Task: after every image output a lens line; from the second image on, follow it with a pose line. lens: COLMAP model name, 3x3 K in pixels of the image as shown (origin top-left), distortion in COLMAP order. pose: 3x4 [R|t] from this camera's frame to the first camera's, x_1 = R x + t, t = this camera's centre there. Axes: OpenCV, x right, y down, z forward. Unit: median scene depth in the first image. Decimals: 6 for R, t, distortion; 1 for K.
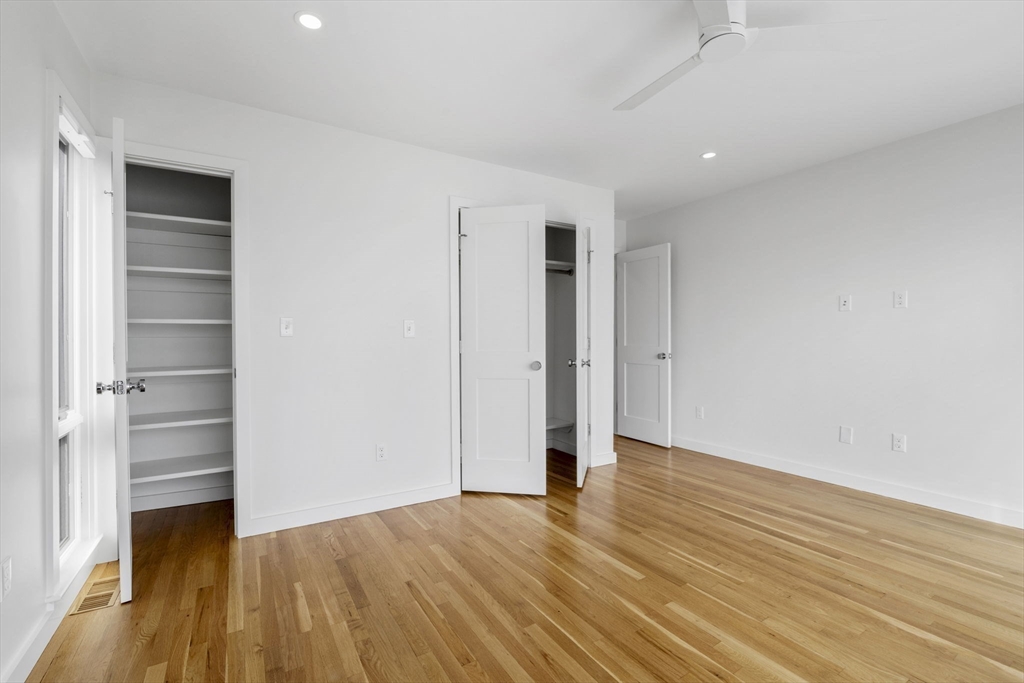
lens RADIAL K [[446.1, 0, 512.7], [0, 446.1, 335.2], [0, 0, 1]] dist [-0.001166, -0.000427]
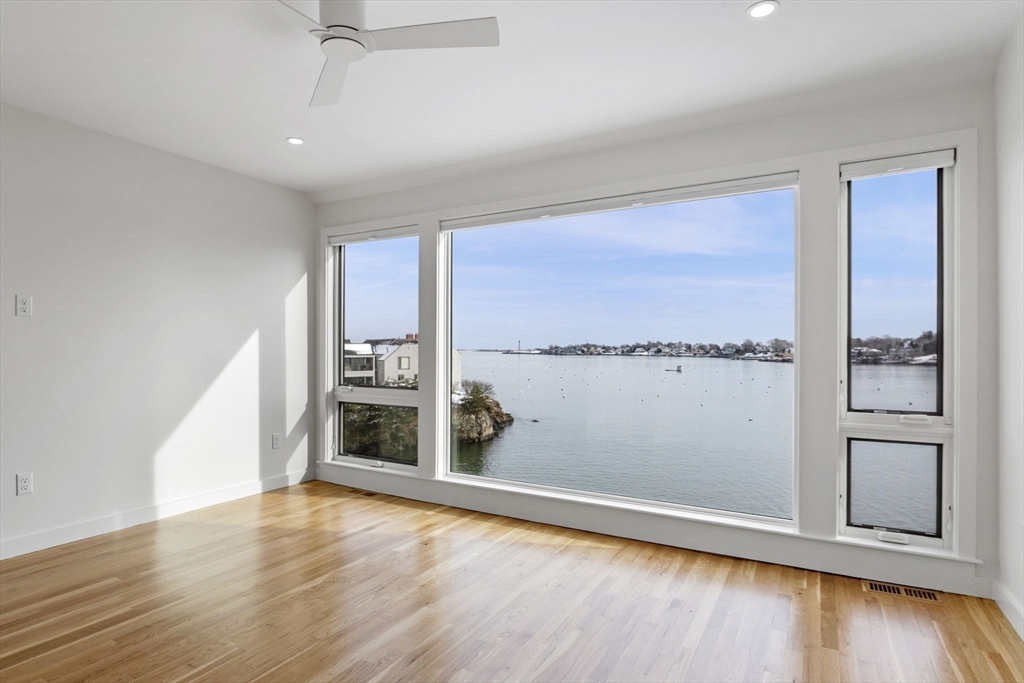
lens RADIAL K [[520.3, 0, 529.1], [0, 520.3, 346.3], [0, 0, 1]] dist [-0.015656, -0.000363]
pose [[-0.485020, 0.006419, 0.874480, -0.412818], [-0.003974, 0.999947, -0.009545, -0.001740], [-0.874494, -0.008105, -0.484968, 0.697880]]
